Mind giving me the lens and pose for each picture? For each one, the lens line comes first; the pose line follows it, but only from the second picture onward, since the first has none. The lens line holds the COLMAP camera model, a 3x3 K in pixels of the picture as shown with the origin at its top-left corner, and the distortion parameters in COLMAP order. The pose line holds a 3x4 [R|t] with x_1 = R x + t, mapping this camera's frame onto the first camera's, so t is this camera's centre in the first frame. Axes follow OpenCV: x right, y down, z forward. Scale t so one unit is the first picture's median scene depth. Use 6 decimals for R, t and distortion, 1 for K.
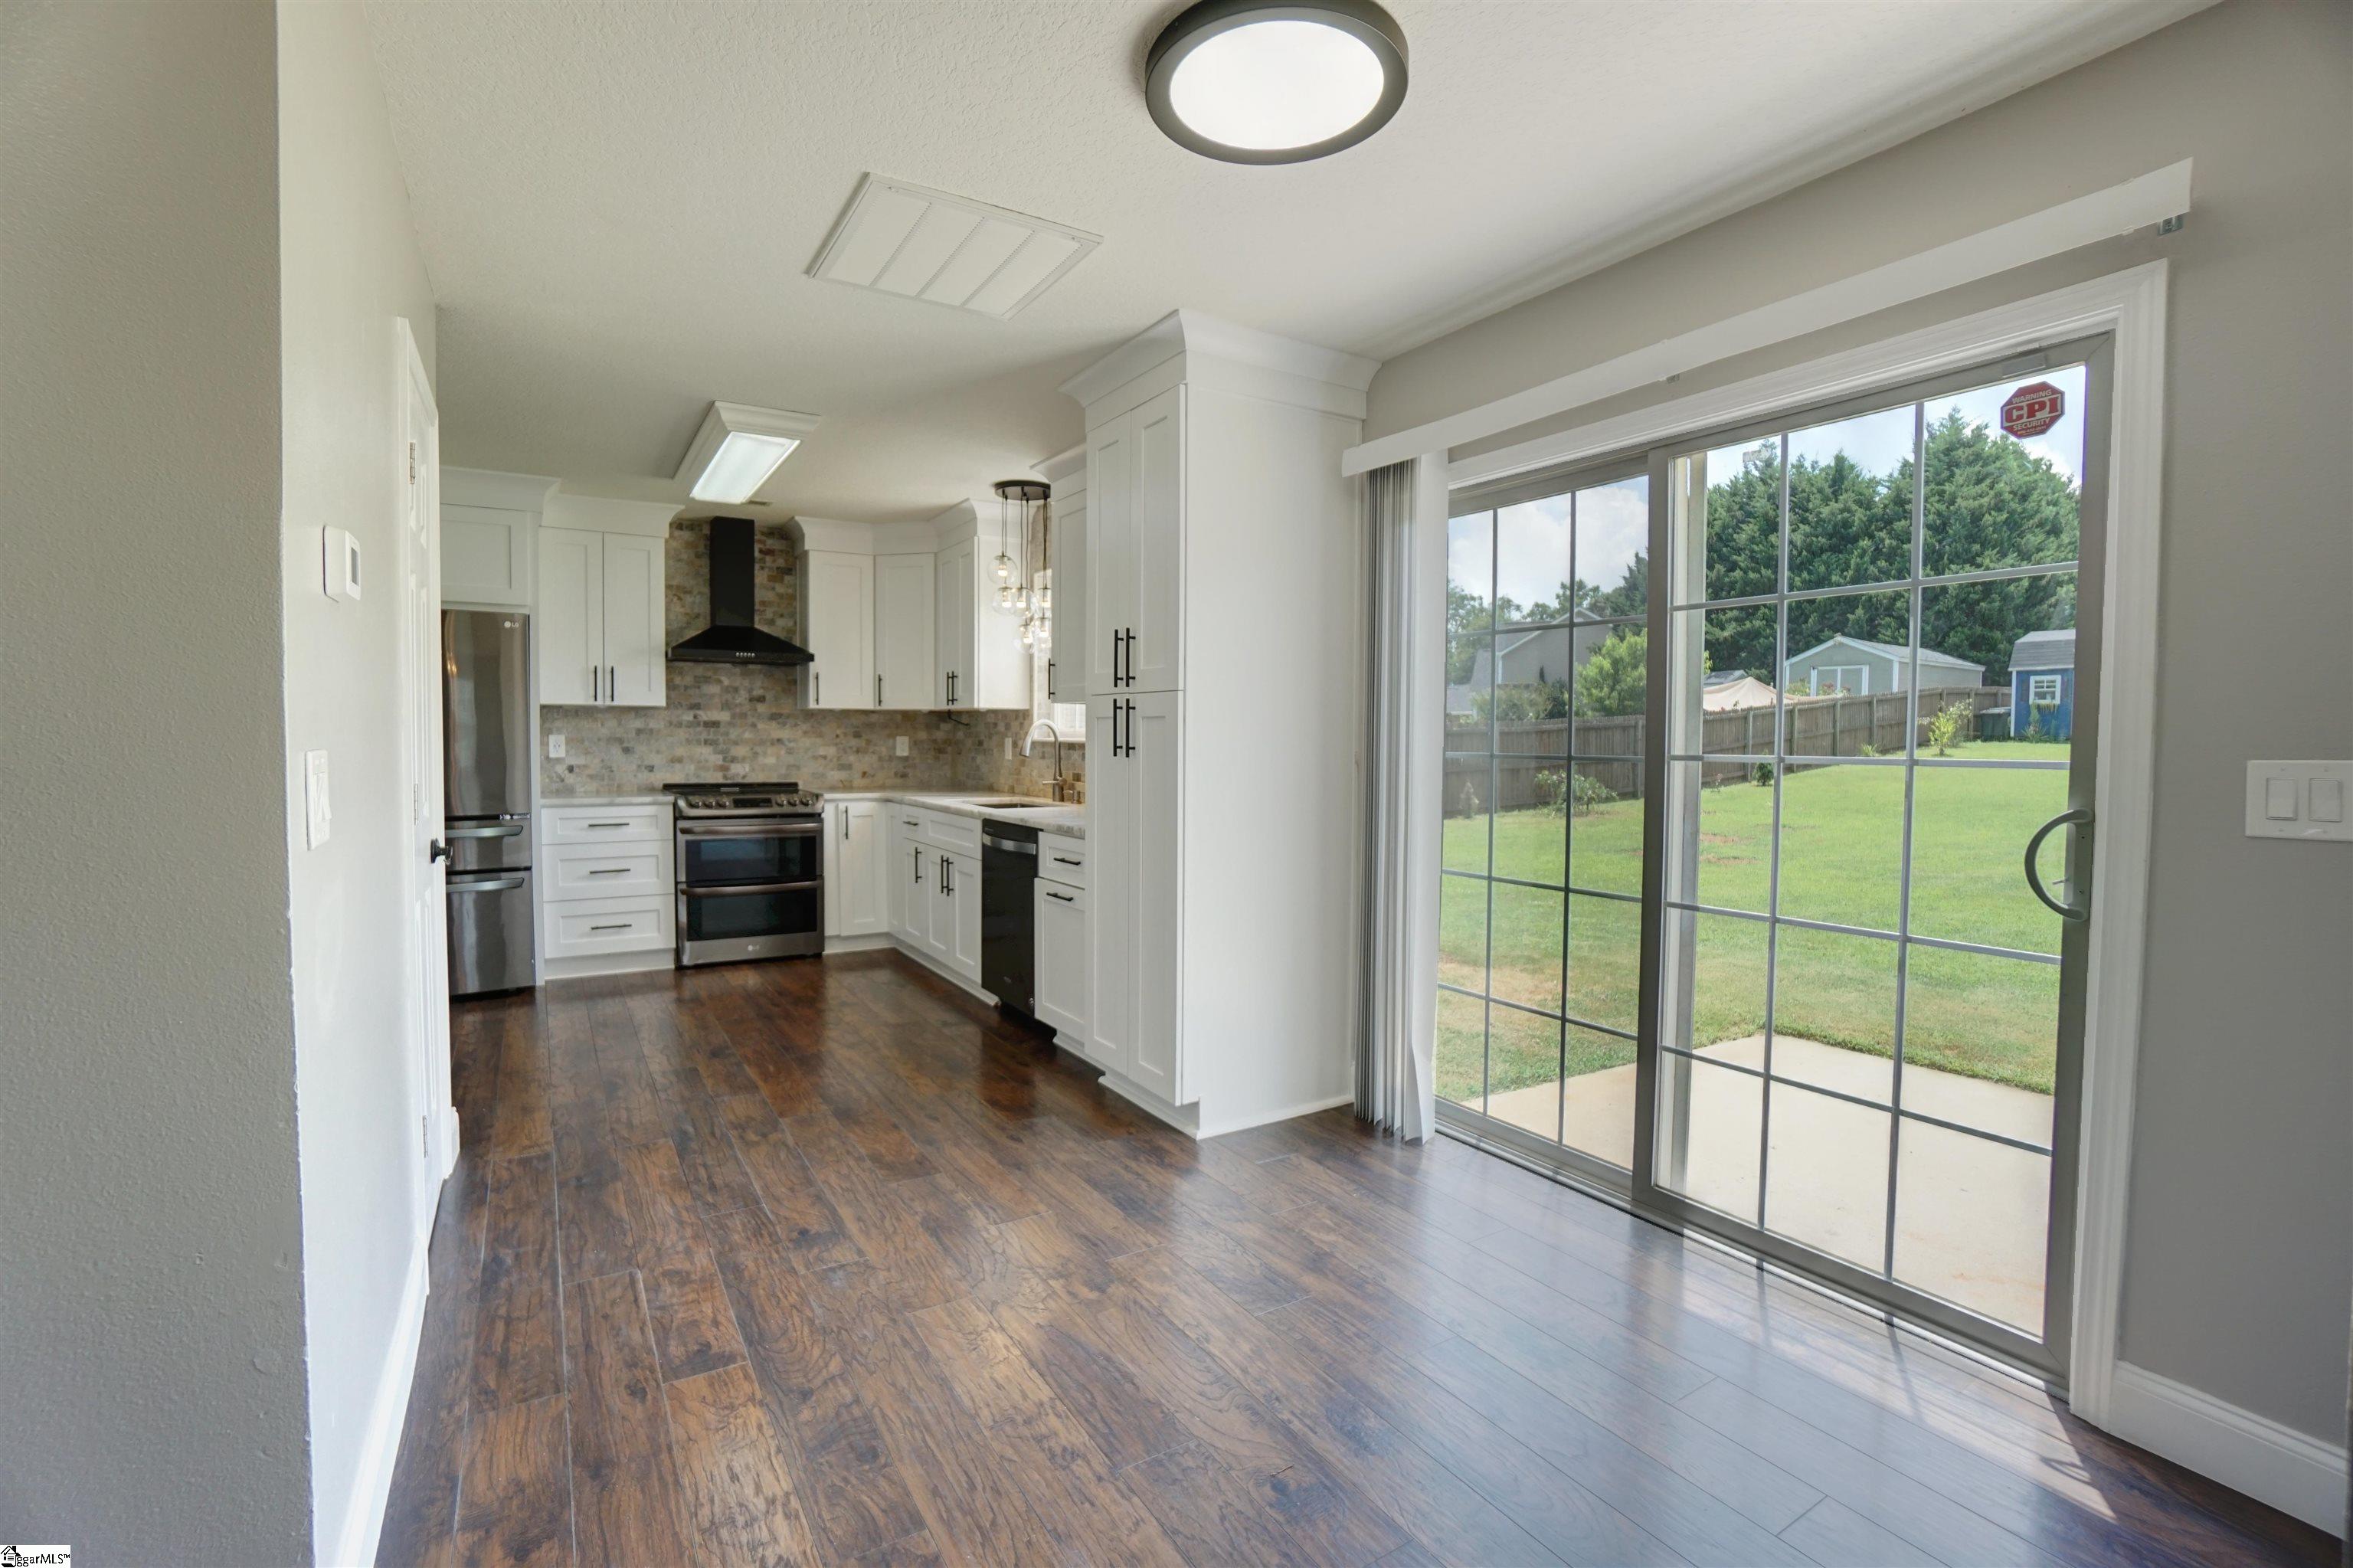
lens RADIAL K [[1019.8, 0, 1155.8], [0, 1019.8, 774.6], [0, 0, 1]] dist [-0.034742, 0.007608]
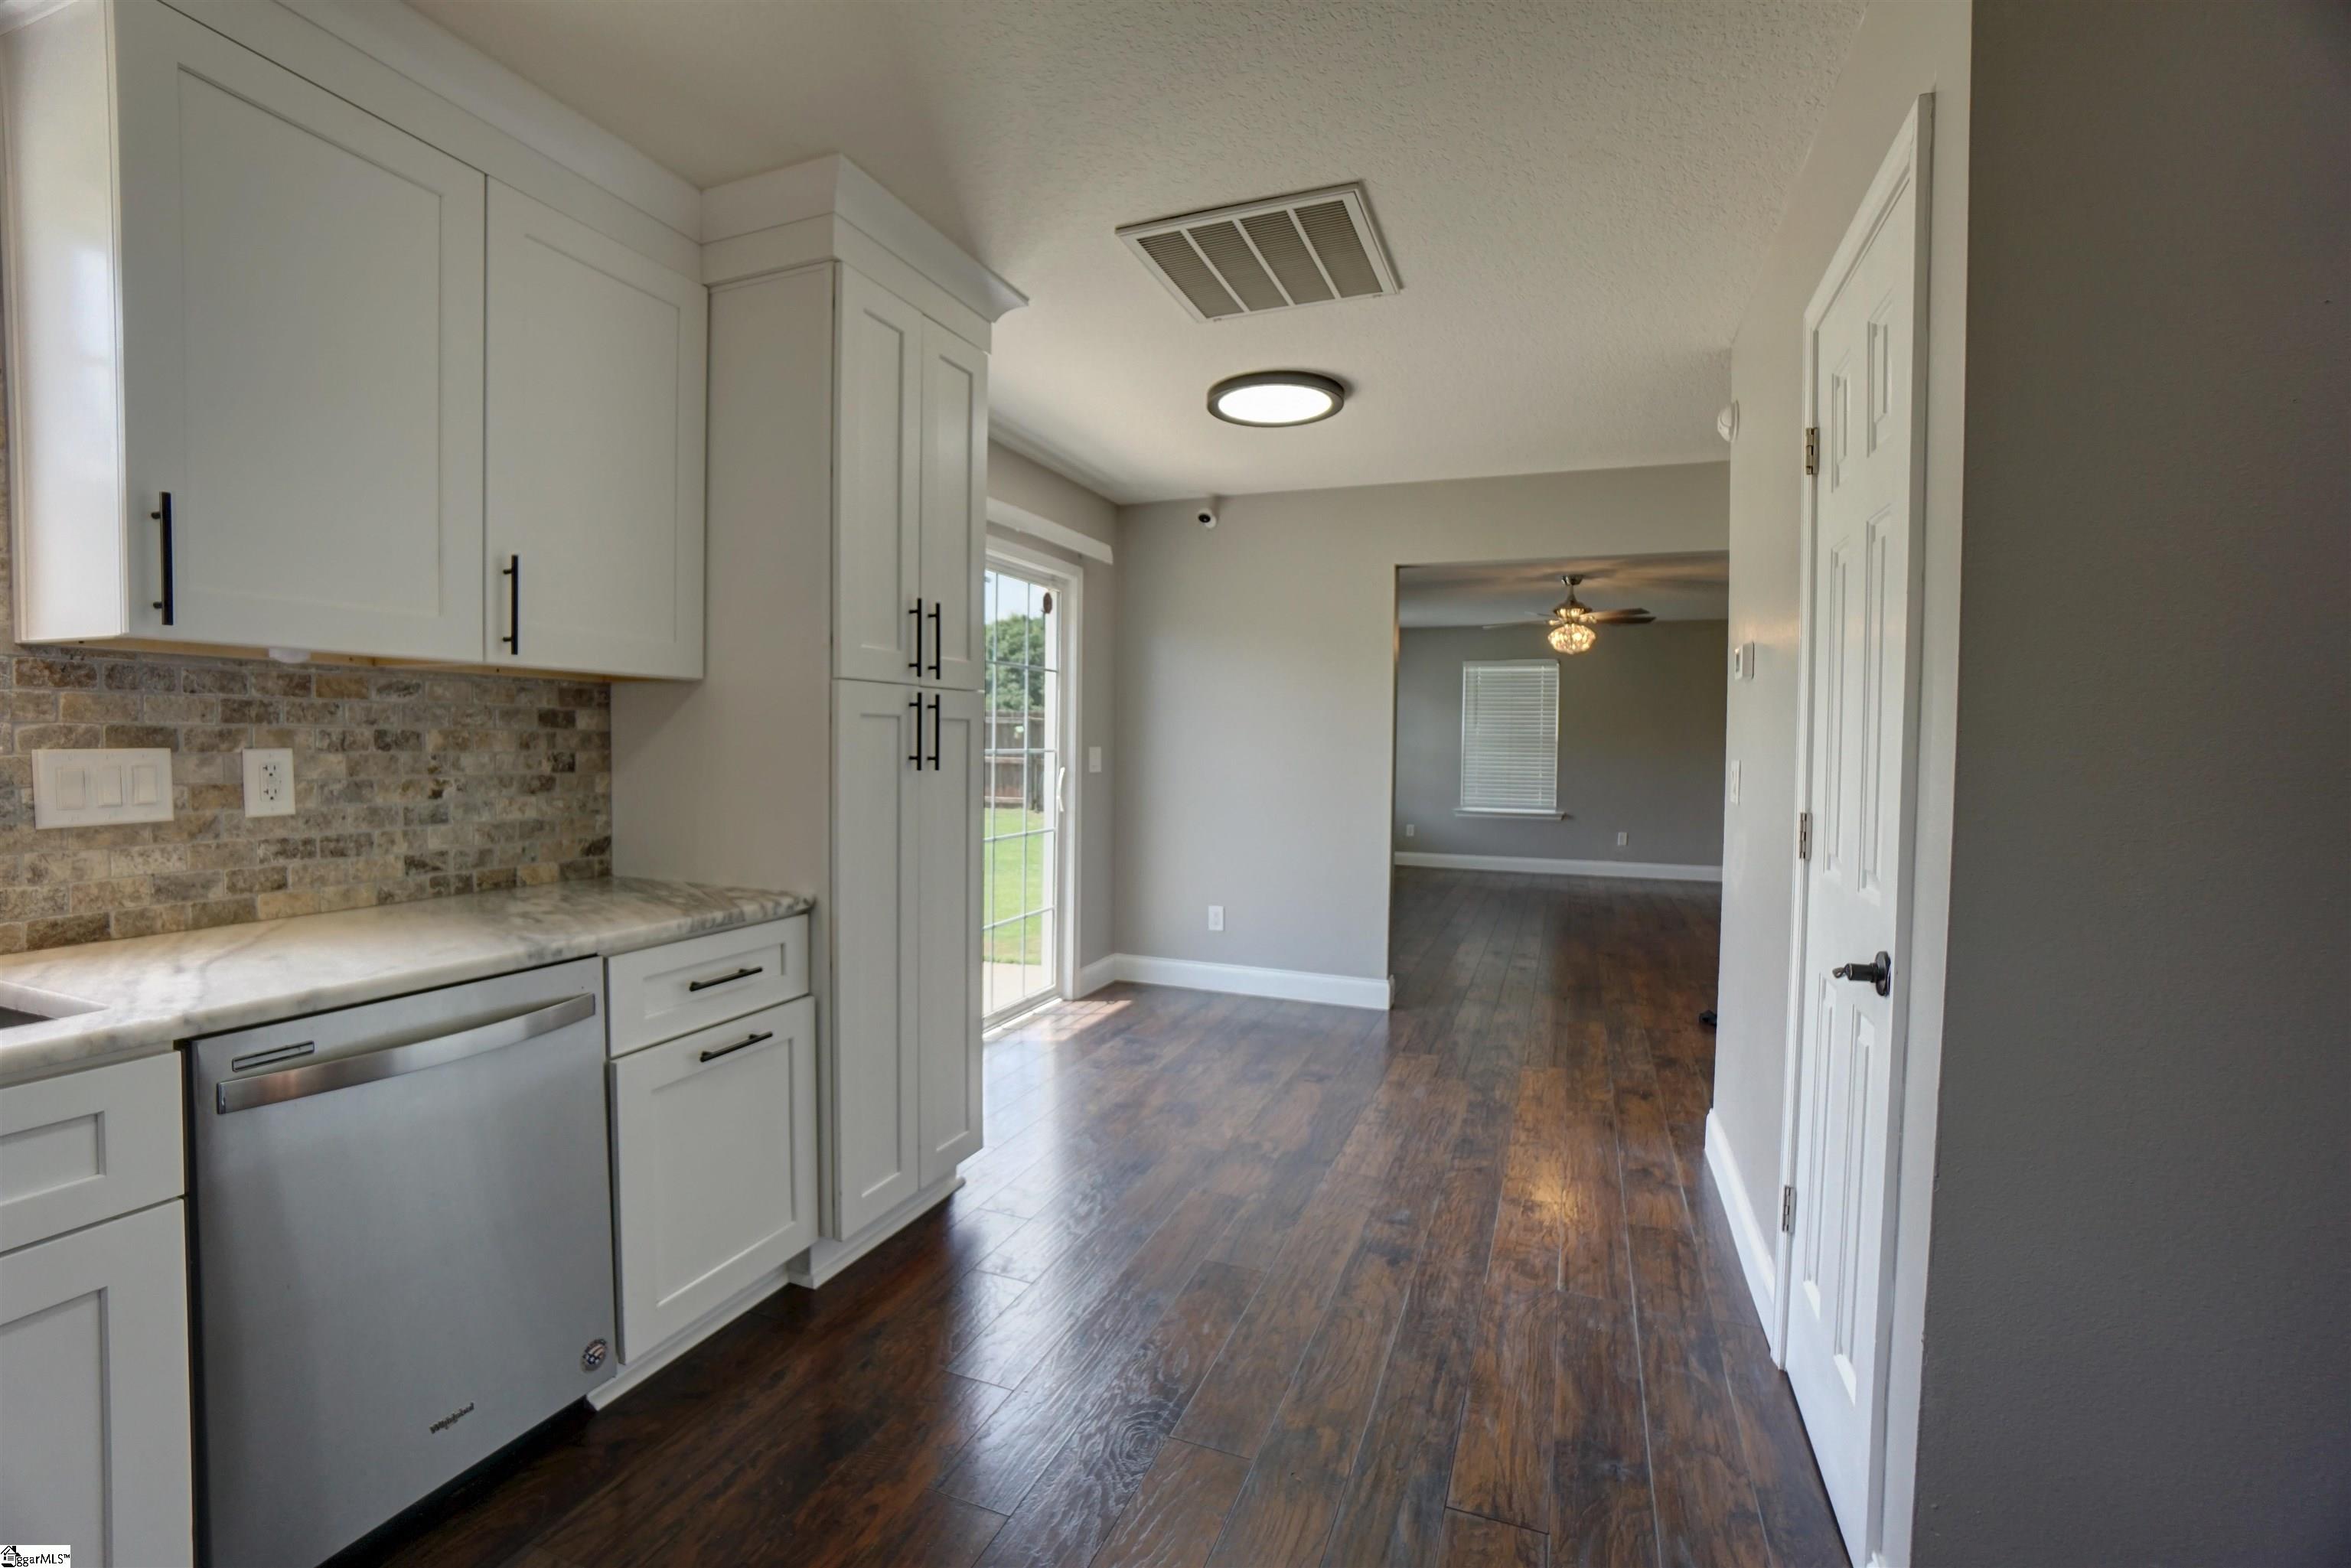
lens RADIAL K [[1018.9, 0, 1119.6], [0, 1018.9, 807.1], [0, 0, 1]] dist [-0.034742, 0.007608]
pose [[-0.561245, -0.067036, 0.824930, -0.852851], [0.013618, 0.995832, 0.090189, -0.066183], [-0.827537, 0.061852, -0.557993, 1.516645]]
